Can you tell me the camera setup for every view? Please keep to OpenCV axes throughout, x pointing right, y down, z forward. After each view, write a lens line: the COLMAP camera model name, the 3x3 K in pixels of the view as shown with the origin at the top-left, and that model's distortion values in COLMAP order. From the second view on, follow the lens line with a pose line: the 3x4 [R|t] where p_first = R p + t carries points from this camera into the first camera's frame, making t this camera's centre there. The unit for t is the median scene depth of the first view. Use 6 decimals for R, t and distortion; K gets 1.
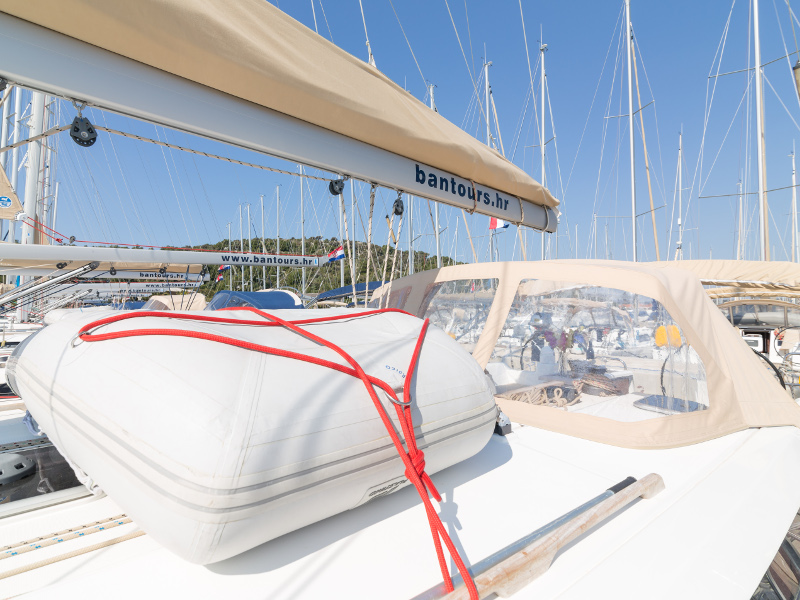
lens RADIAL K [[411.5, 0, 400.0], [0, 411.5, 300.0], [0, 0, 1]] dist [-0.001132, -0.000560]
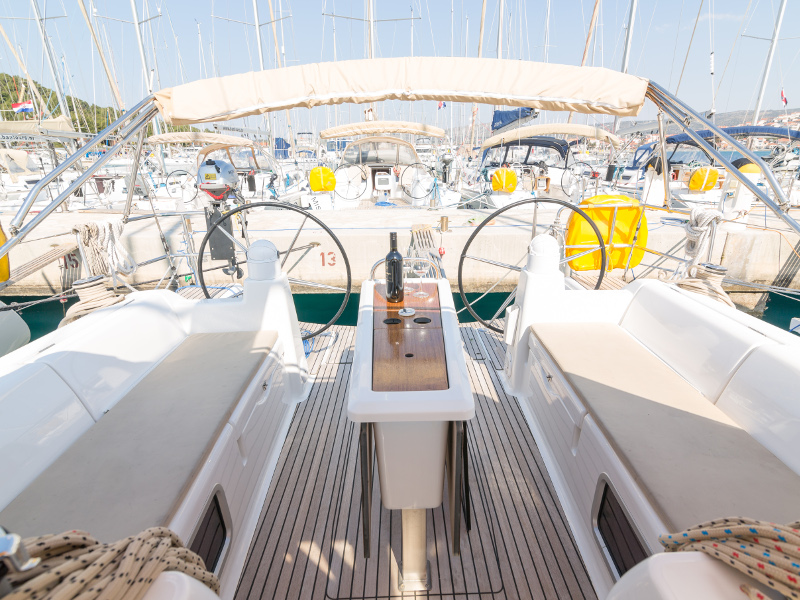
lens RADIAL K [[434.7, 0, 400.0], [0, 434.7, 300.0], [0, 0, 1]] dist [0.001358, 0.000105]
pose [[0.670604, -0.260598, 0.694535, 0.104556], [-0.000624, 0.936065, 0.351827, 0.006628], [-0.741815, -0.236370, 0.627566, 0.511537]]
